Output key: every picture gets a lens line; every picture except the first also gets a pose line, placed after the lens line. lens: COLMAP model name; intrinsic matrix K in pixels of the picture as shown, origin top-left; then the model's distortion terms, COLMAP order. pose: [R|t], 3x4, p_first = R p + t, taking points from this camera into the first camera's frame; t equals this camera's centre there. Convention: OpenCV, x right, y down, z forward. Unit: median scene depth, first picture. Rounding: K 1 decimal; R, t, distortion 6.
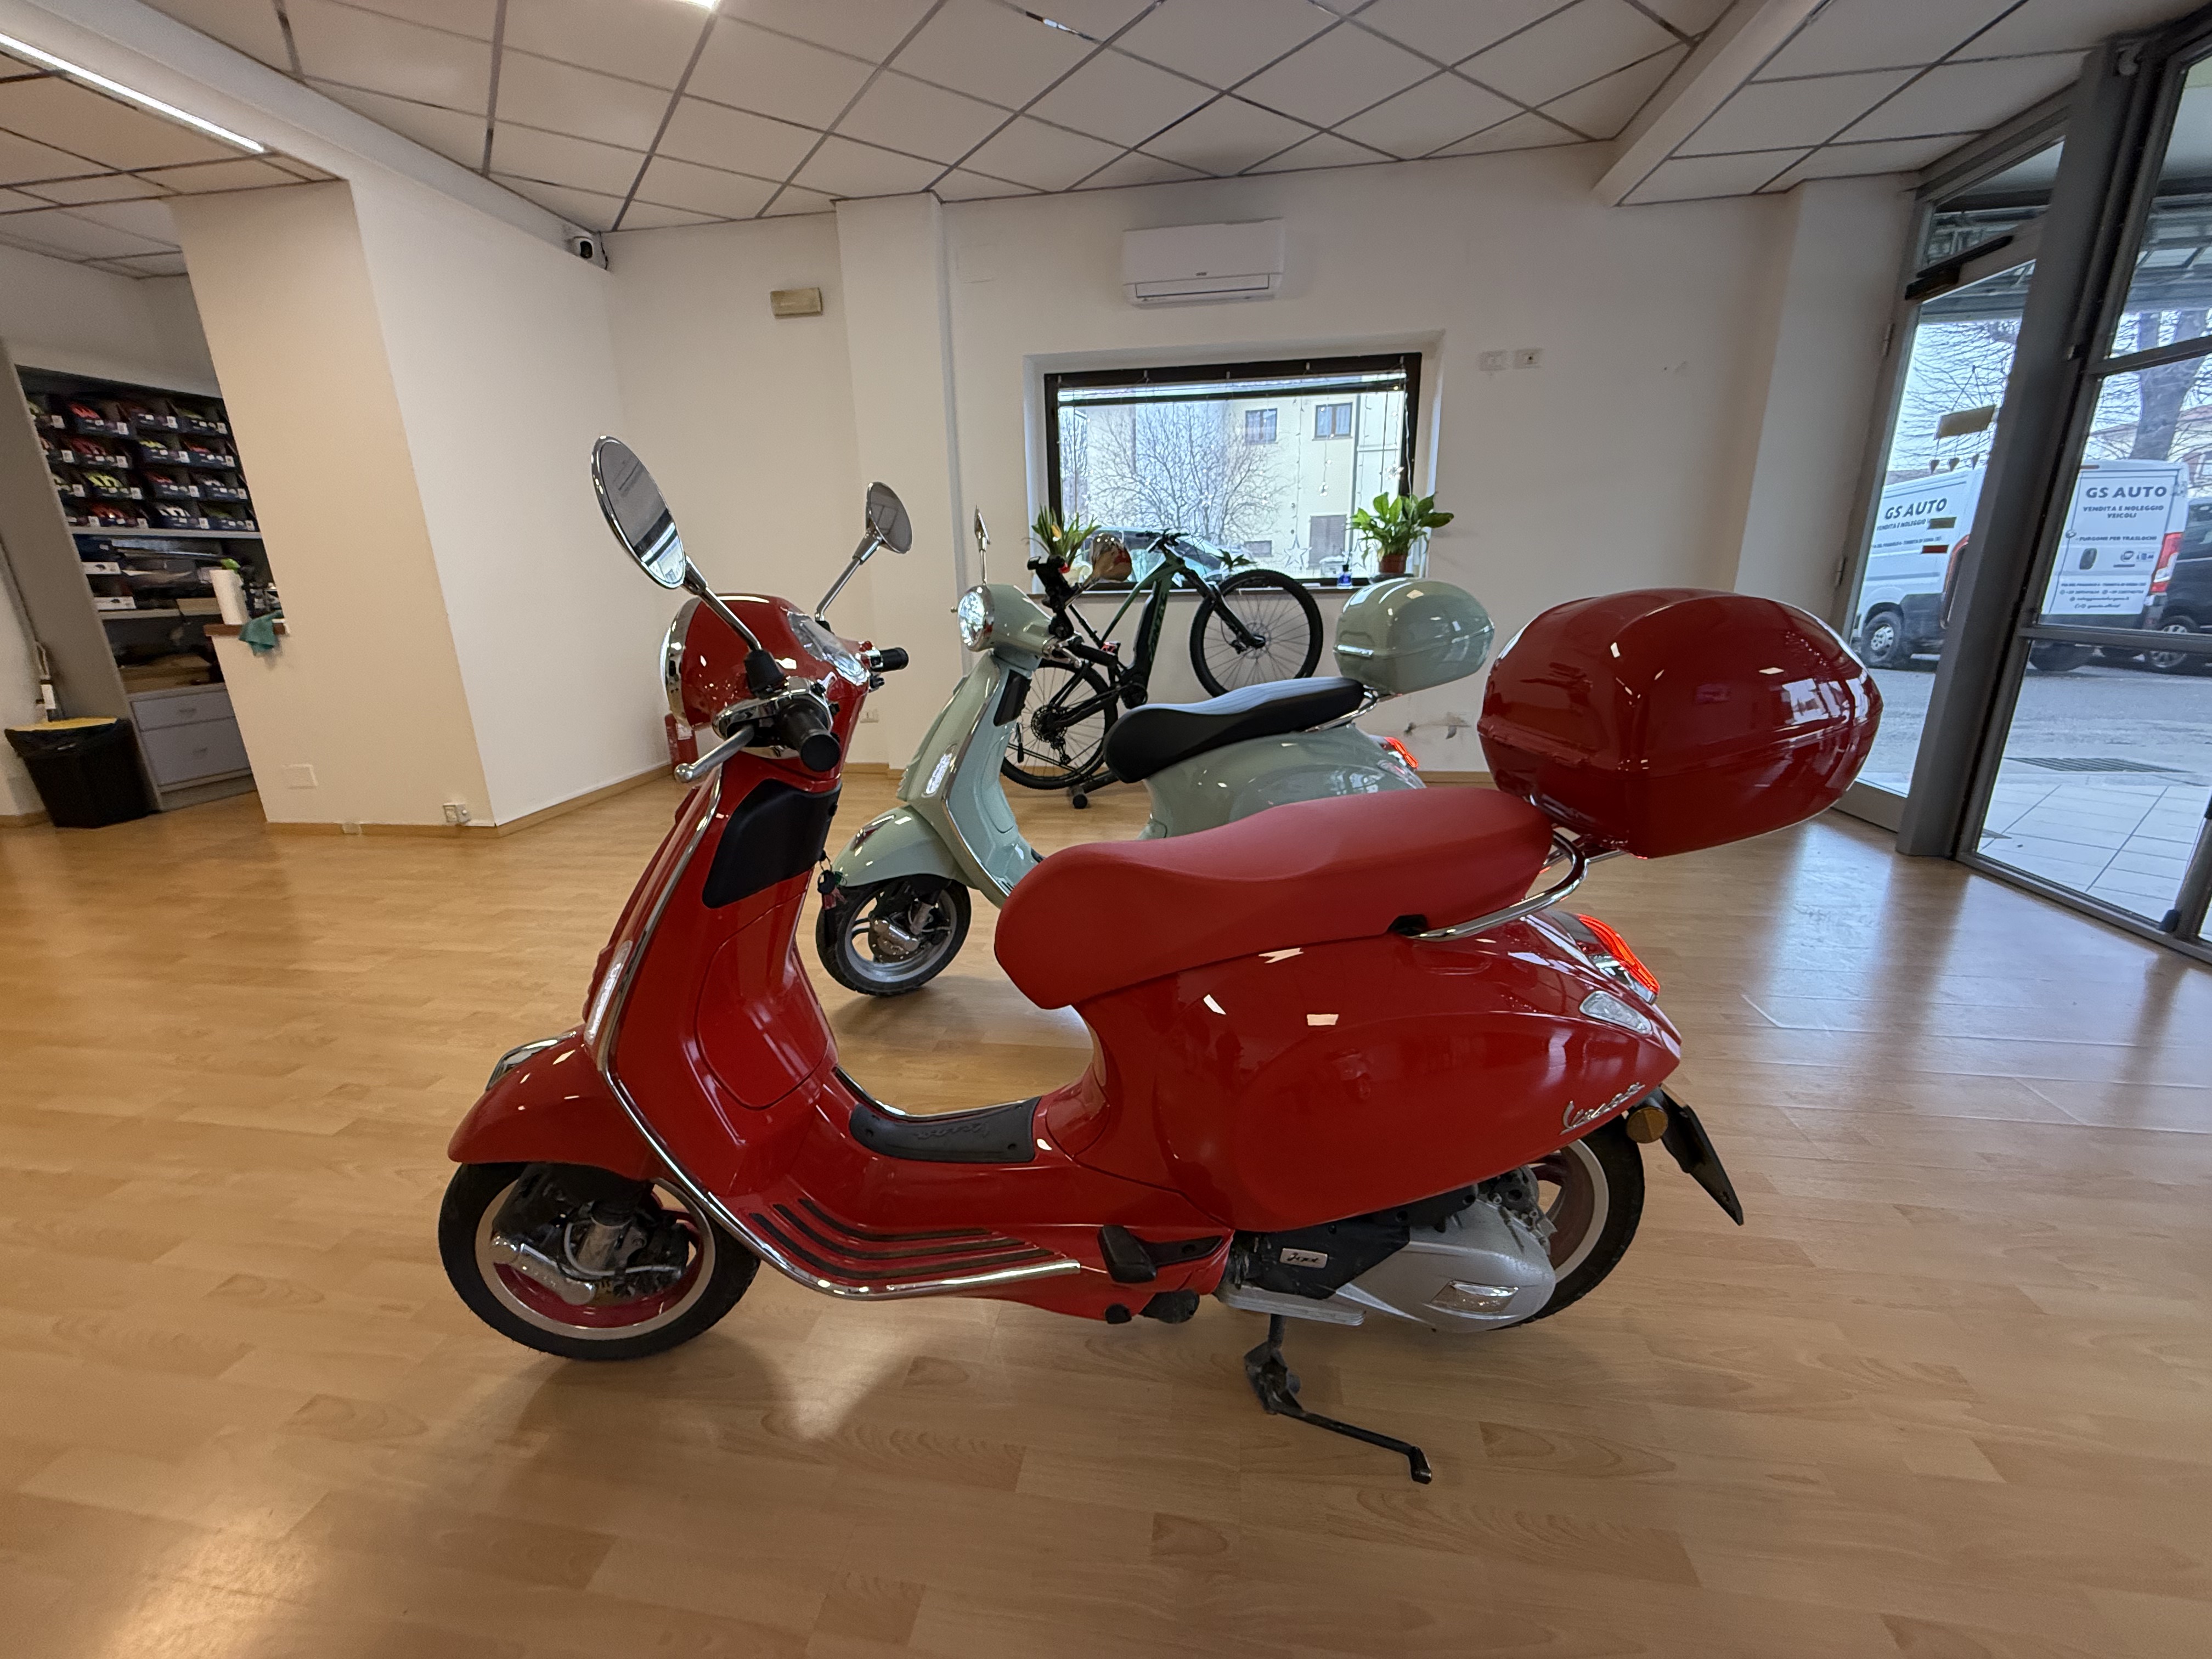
lens RADIAL K [[880.1, 0, 1099.5], [0, 880.1, 832.2], [0, 0, 1]] dist [0.010702, -0.001038]
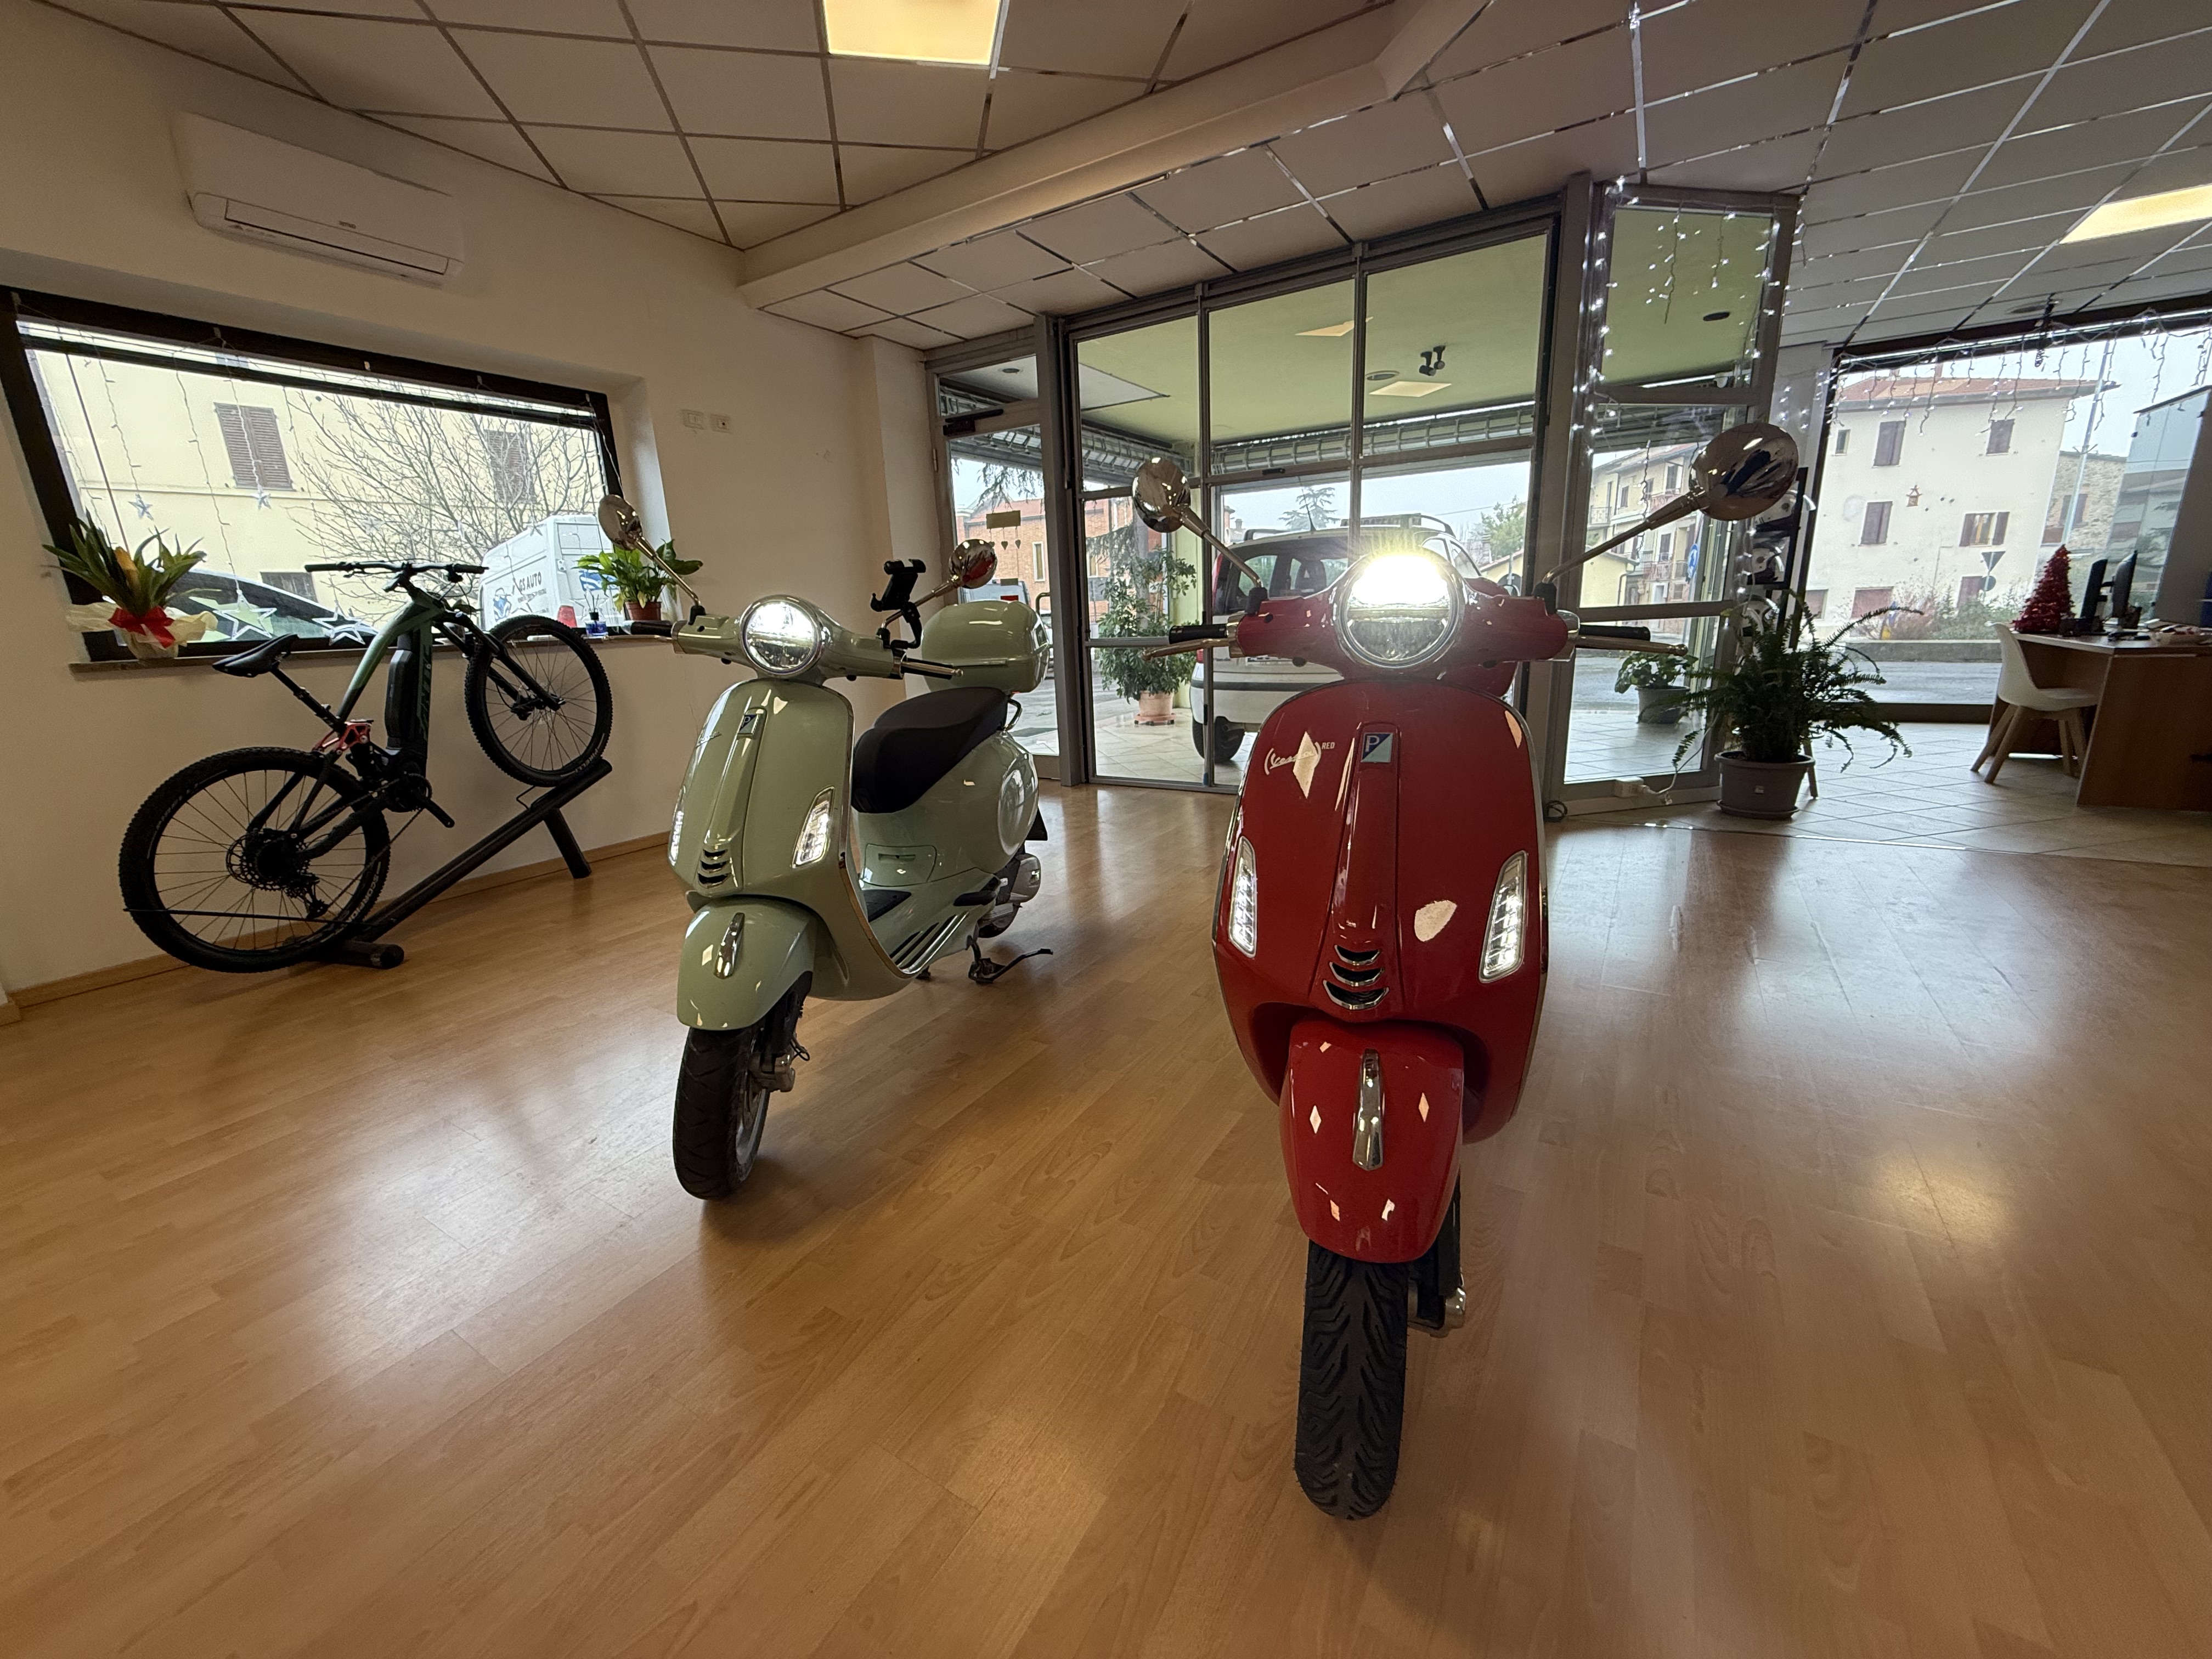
lens RADIAL K [[880.1, 0, 1095.5], [0, 880.1, 834.3], [0, 0, 1]] dist [0.010702, -0.001038]
pose [[0.404672, -0.224565, 0.886460, -0.397199], [0.292058, 0.950348, 0.107424, -0.040417], [-0.866570, 0.215426, 0.450165, 0.223306]]
